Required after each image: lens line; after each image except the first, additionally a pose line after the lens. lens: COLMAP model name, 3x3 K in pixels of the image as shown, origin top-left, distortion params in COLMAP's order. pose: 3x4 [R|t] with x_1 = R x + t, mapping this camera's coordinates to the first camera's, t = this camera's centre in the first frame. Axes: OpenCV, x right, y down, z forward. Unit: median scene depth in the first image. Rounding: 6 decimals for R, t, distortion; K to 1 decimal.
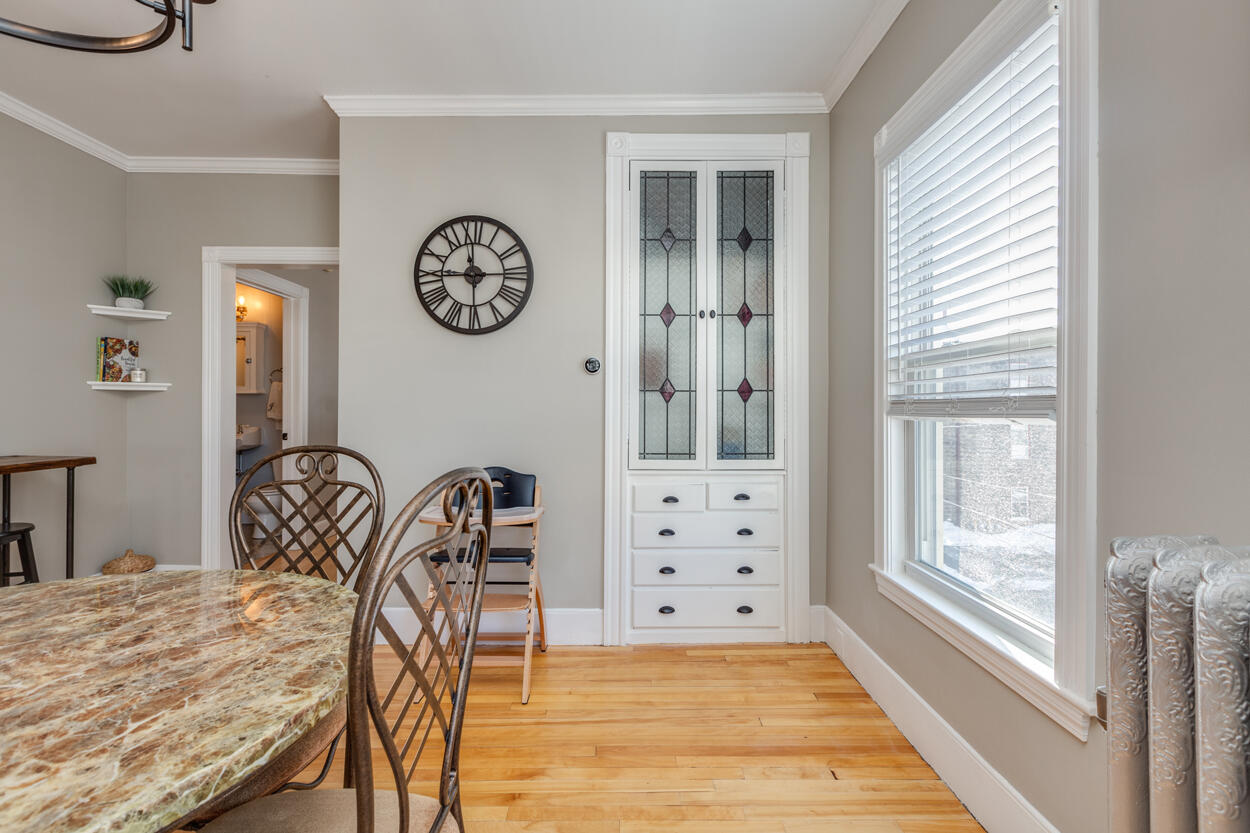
lens RADIAL K [[561.7, 0, 625.2], [0, 561.7, 409.9], [0, 0, 1]] dist [0.020153, 0.000216]
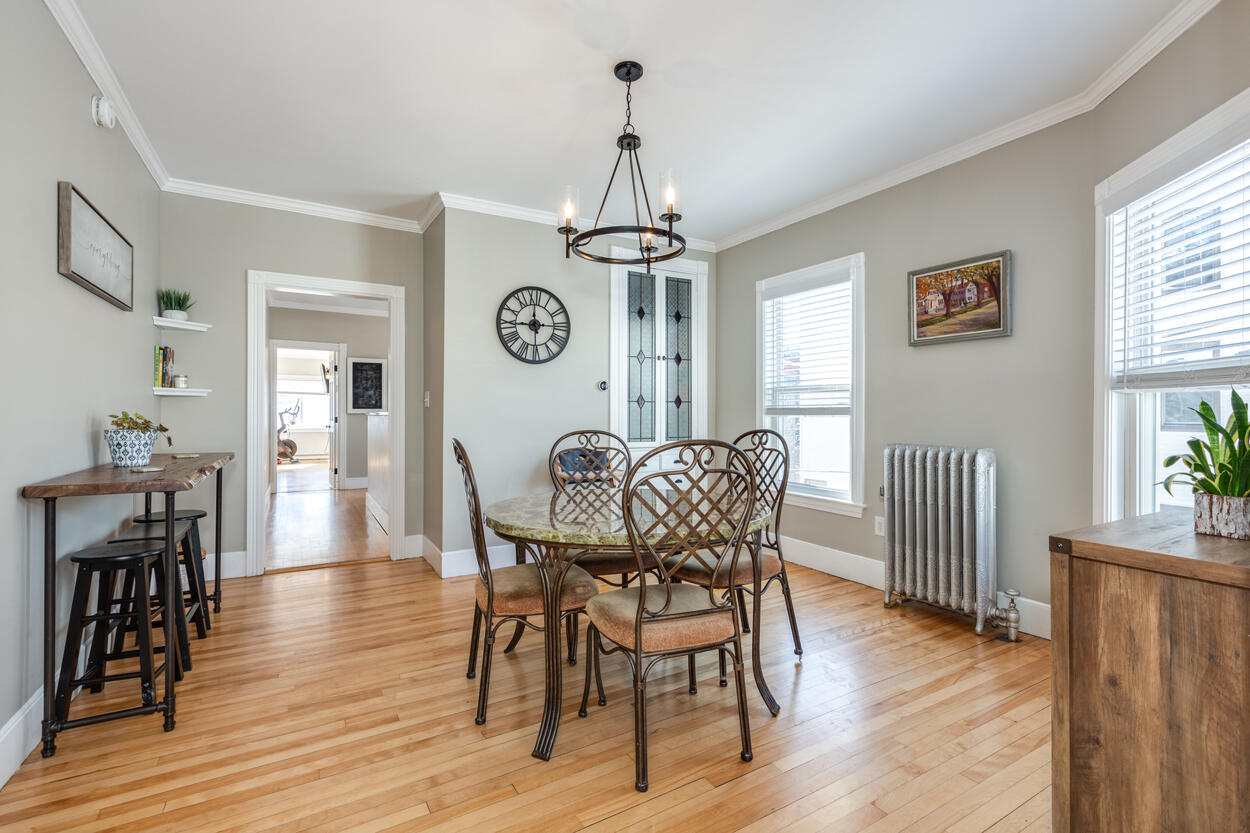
lens RADIAL K [[561.7, 0, 628.8], [0, 561.7, 412.5], [0, 0, 1]] dist [0.020153, 0.000216]
pose [[0.864266, -0.000936, 0.503034, -0.819268], [0.002483, 0.999994, -0.002406, 0.002968], [-0.503029, 0.003328, 0.864263, -0.453170]]
